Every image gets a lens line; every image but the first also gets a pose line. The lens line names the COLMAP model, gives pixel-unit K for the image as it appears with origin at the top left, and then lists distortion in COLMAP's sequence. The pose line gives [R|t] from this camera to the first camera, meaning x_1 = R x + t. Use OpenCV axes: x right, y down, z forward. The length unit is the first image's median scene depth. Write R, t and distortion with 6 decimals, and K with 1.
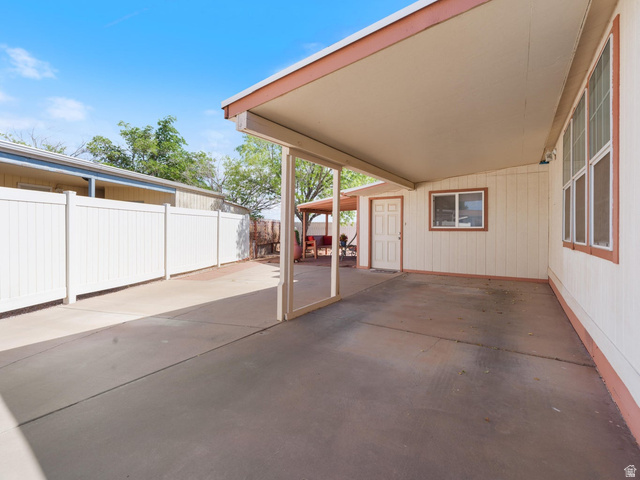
lens RADIAL K [[291.7, 0, 318.6], [0, 291.7, 238.2], [0, 0, 1]] dist [-0.000128, -0.000194]
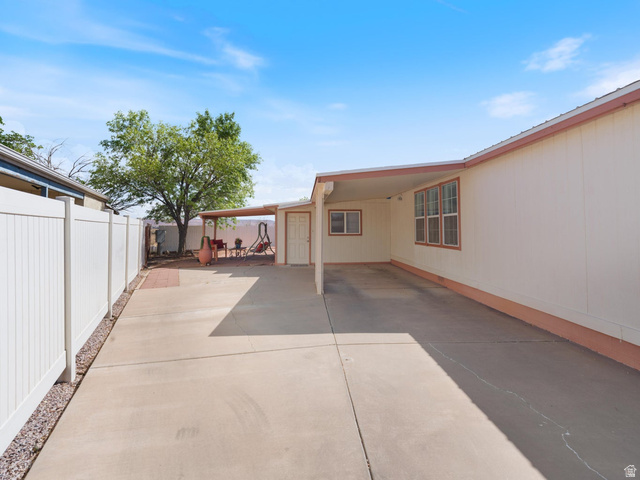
lens RADIAL K [[291.7, 0, 318.6], [0, 291.7, 238.2], [0, 0, 1]] dist [-0.000128, -0.000194]
pose [[0.800300, -0.024616, 0.599094, -0.529845], [0.022185, 0.999688, 0.011440, -0.029695], [-0.599189, 0.004135, 0.800597, -0.159727]]
